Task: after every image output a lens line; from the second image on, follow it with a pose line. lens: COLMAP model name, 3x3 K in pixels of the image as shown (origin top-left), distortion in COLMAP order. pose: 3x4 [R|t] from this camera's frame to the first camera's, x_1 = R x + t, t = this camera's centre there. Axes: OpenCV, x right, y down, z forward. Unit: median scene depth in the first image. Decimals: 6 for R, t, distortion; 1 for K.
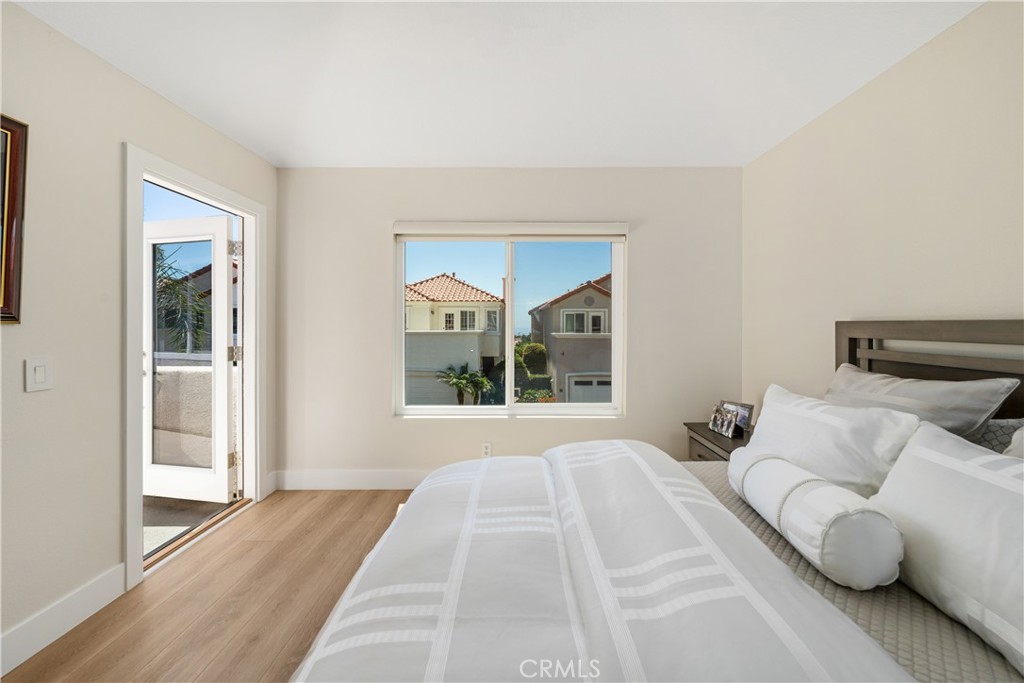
lens RADIAL K [[379.1, 0, 519.6], [0, 379.1, 320.3], [0, 0, 1]] dist [0.000834, -0.000179]
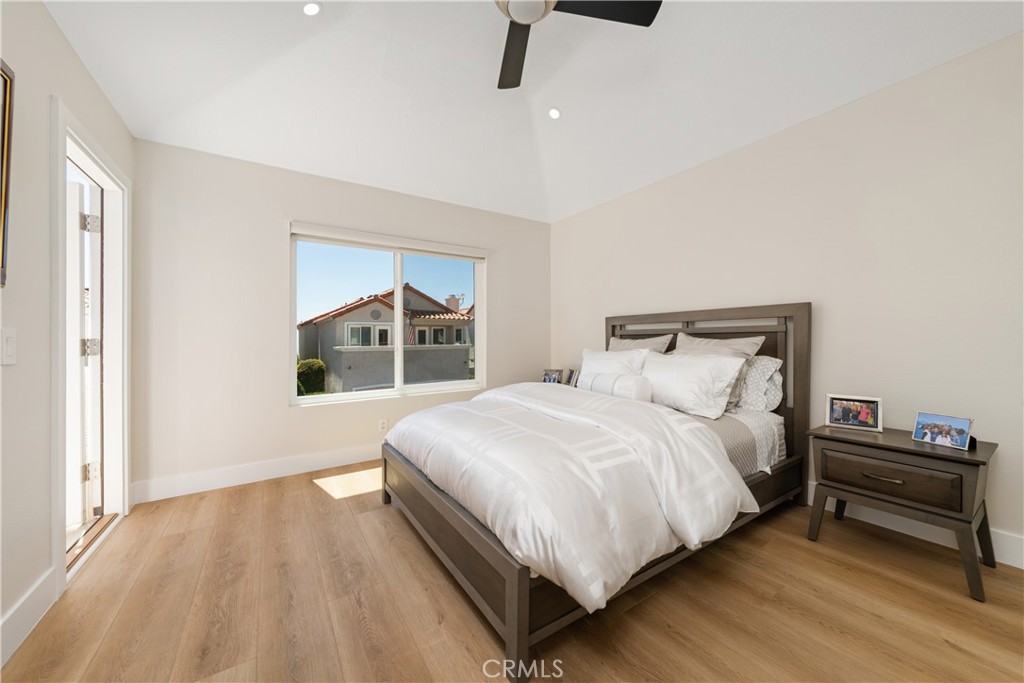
lens RADIAL K [[379.1, 0, 510.7], [0, 379.1, 340.2], [0, 0, 1]] dist [0.000834, -0.000179]
pose [[0.832089, -0.008179, 0.554582, -0.414335], [0.005457, 0.999964, 0.006560, 0.068062], [-0.554615, -0.002432, 0.832103, -0.218414]]
